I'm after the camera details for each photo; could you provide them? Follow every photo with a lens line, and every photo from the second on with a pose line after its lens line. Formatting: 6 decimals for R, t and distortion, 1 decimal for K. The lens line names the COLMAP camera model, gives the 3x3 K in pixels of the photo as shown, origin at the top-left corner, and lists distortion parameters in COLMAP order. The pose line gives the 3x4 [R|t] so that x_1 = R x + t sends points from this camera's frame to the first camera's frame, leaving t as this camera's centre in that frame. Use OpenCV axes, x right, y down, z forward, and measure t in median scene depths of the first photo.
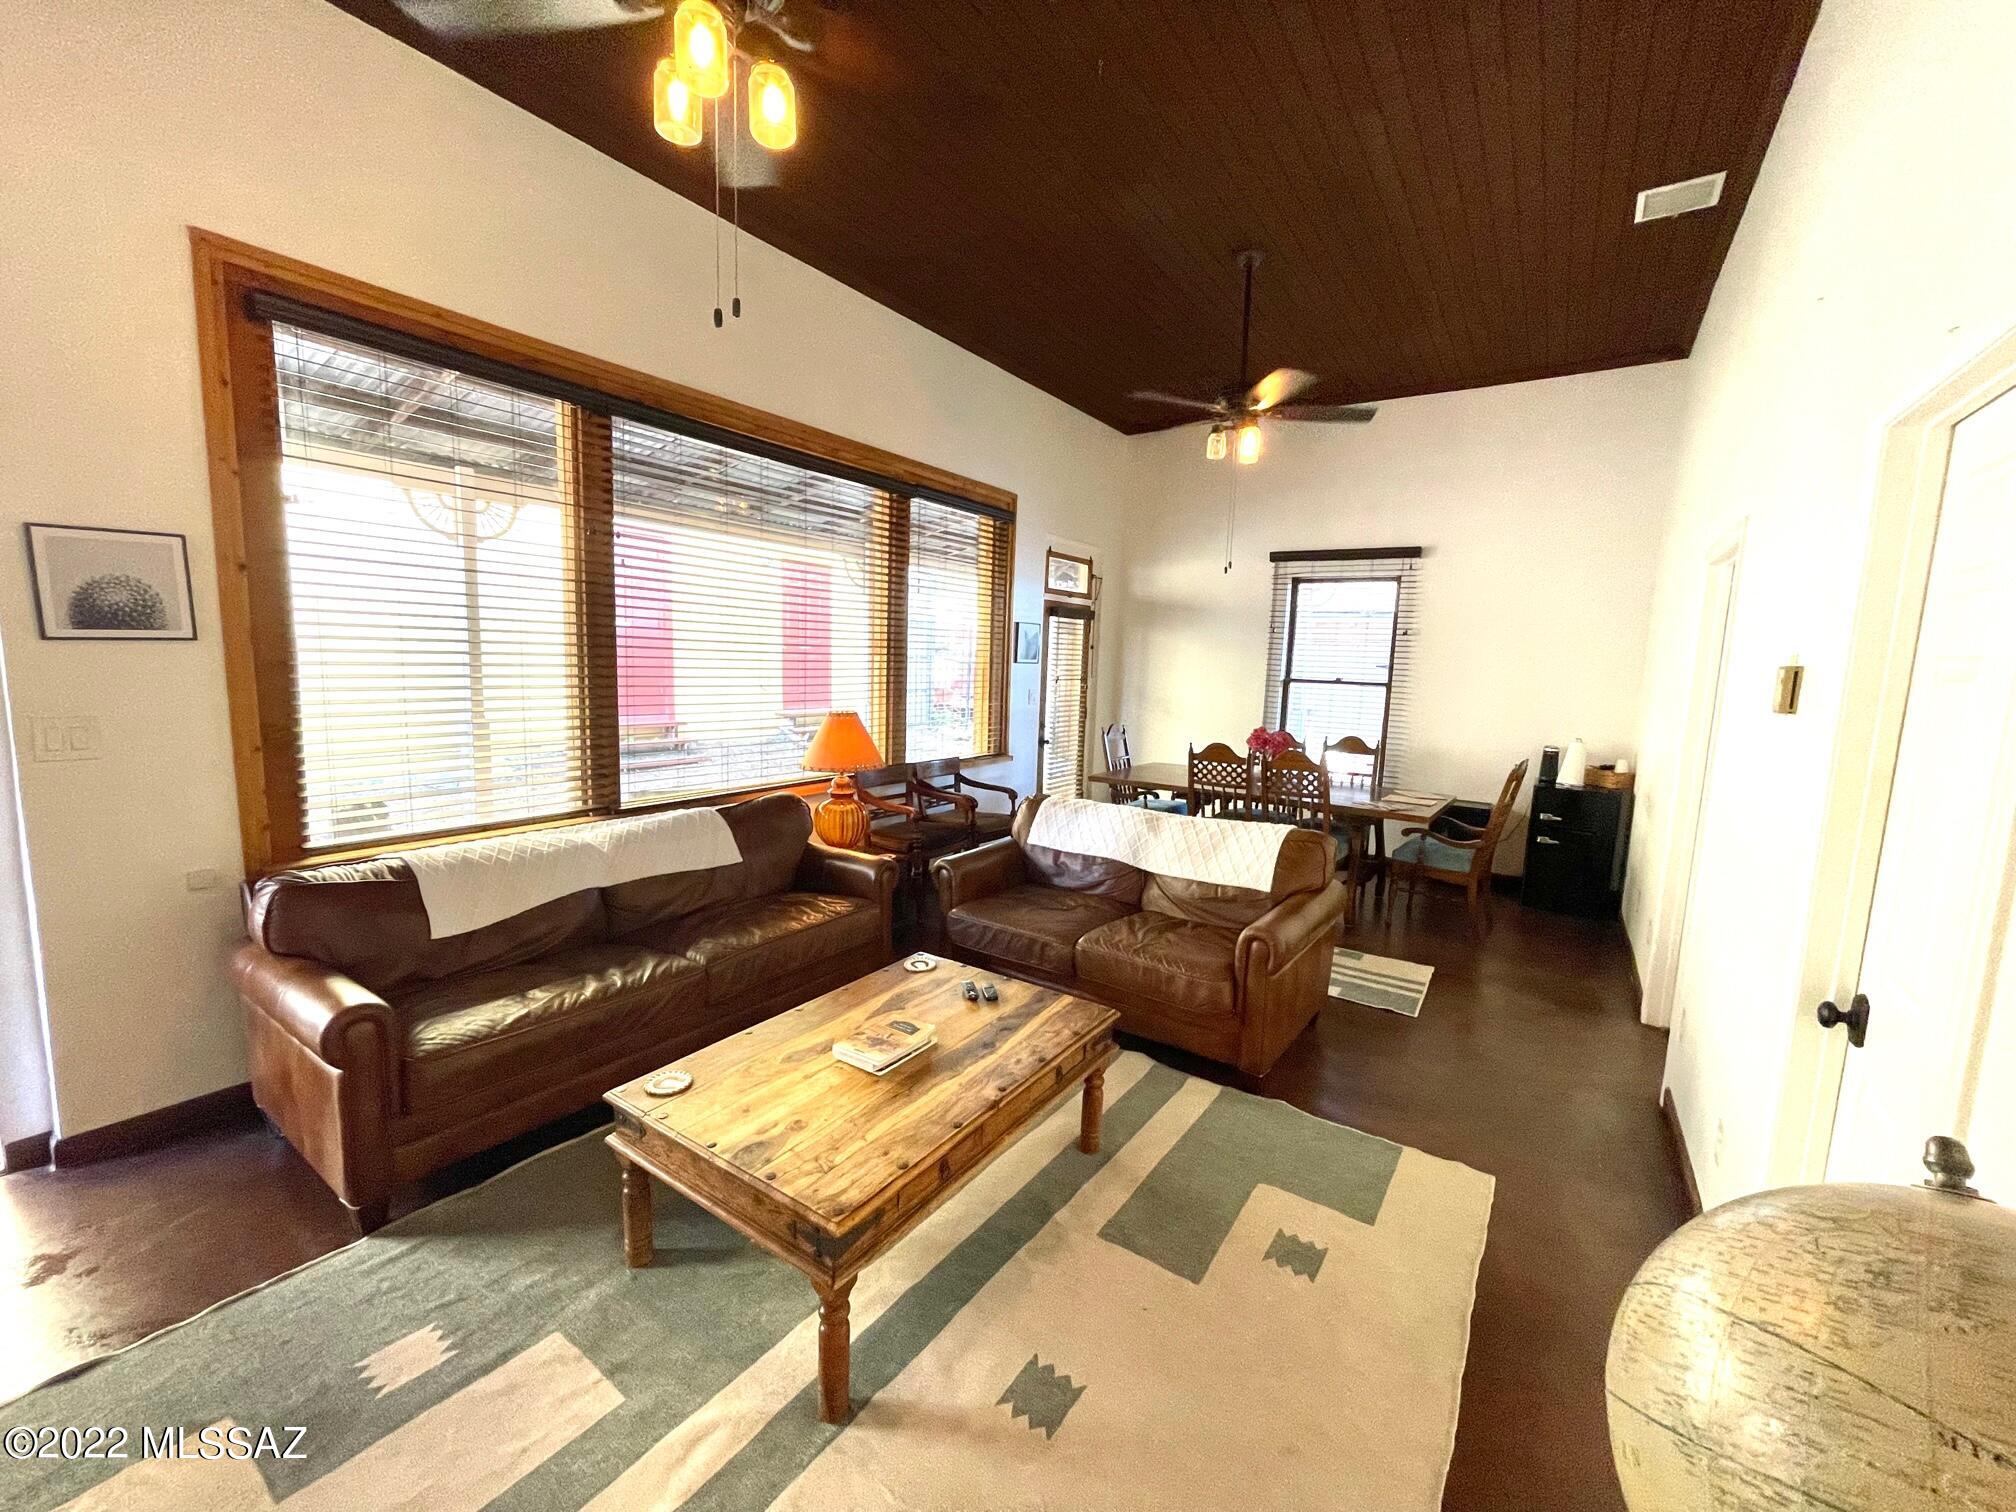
lens RADIAL K [[815.3, 0, 1000.1], [0, 815.3, 761.3], [0, 0, 1]] dist [-0.002158, 0.000254]
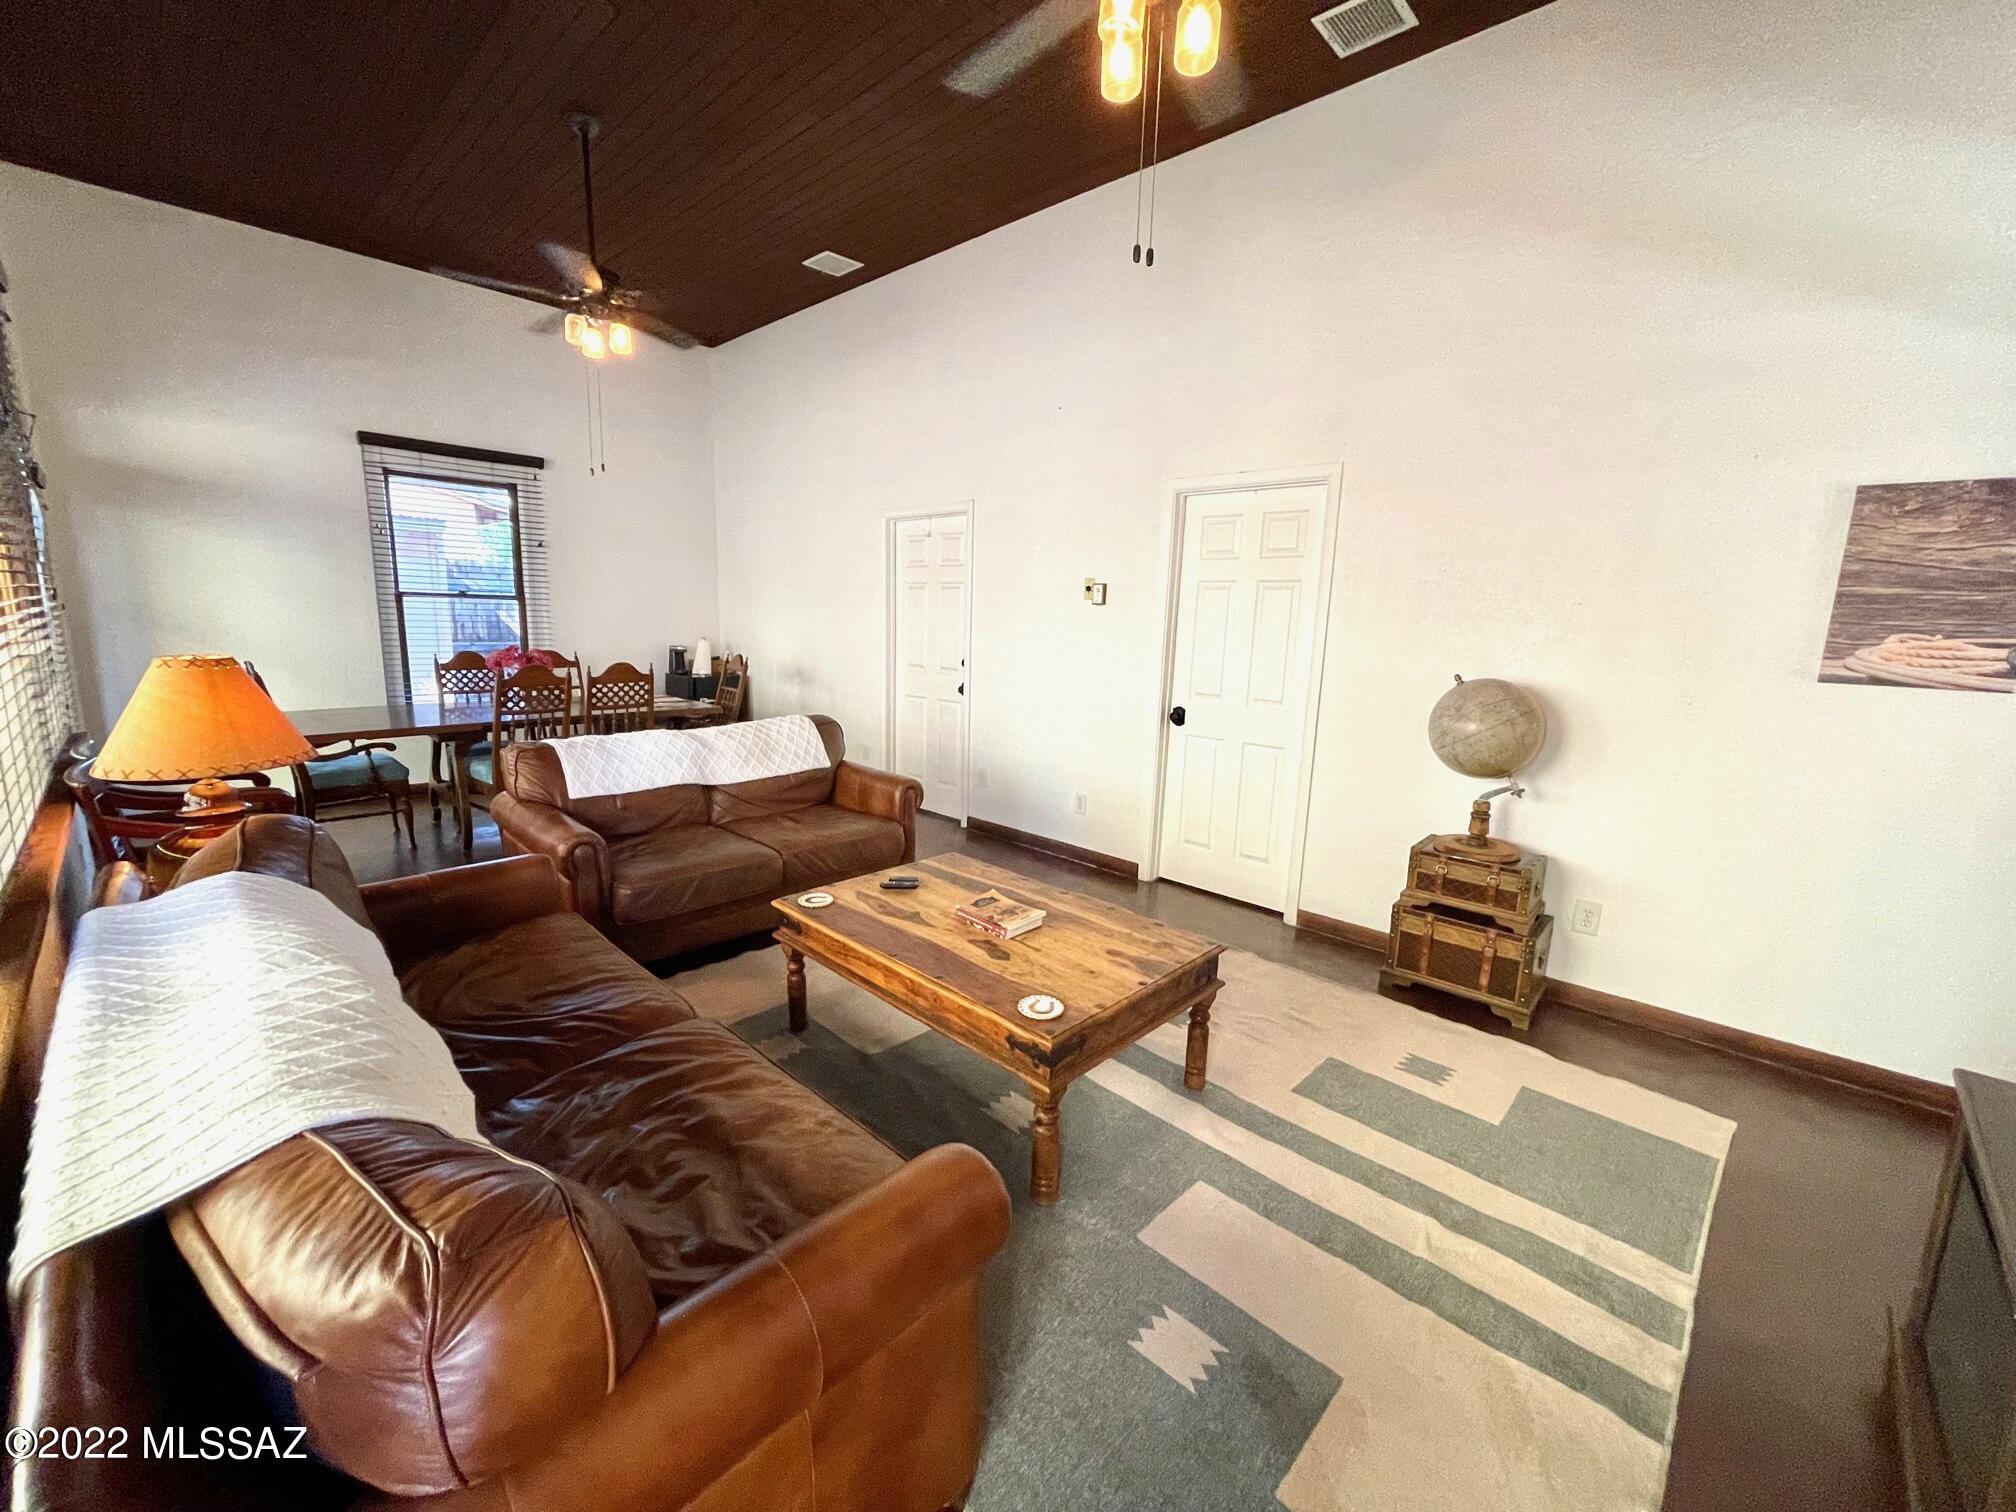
lens RADIAL K [[805.0, 0, 1003.2], [0, 805.0, 765.3], [0, 0, 1]] dist [0.000838, 0.000185]
pose [[0.159929, -0.212633, 0.963955, -0.807299], [0.103109, 0.974781, 0.197914, -0.055924], [-0.981729, 0.067740, 0.177820, 0.533124]]
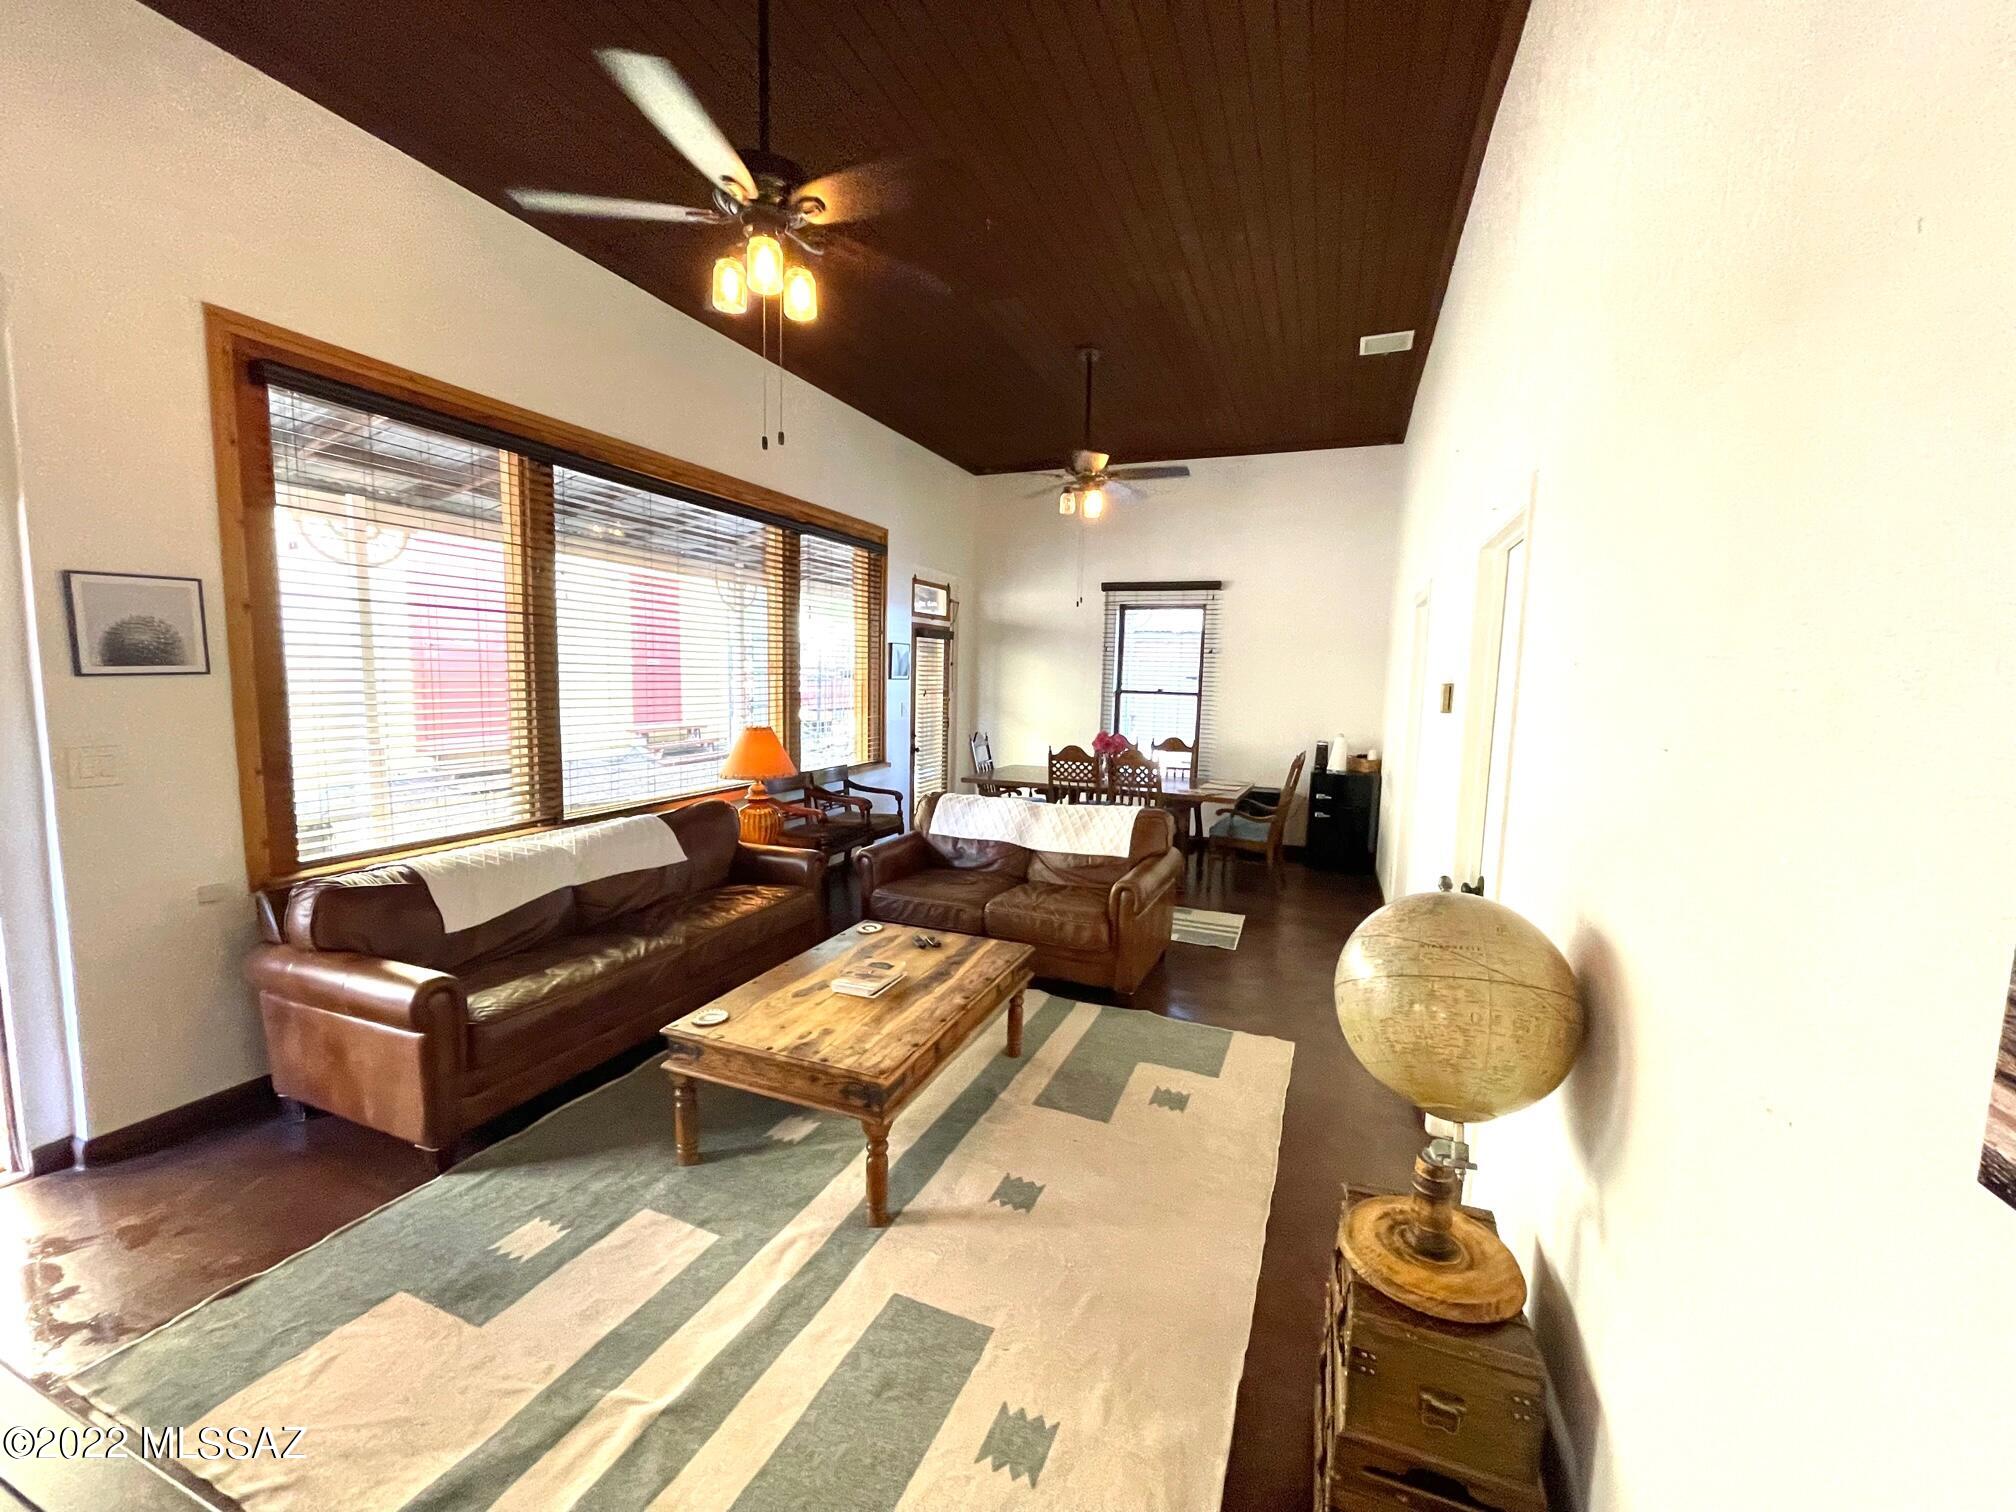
lens RADIAL K [[815.3, 0, 1000.1], [0, 815.3, 761.3], [0, 0, 1]] dist [-0.002158, 0.000254]
pose [[0.976757, -0.032536, 0.211868, -0.137956], [0.035270, 0.999336, -0.009136, 0.012435], [-0.211430, 0.016396, 0.977256, -0.223353]]
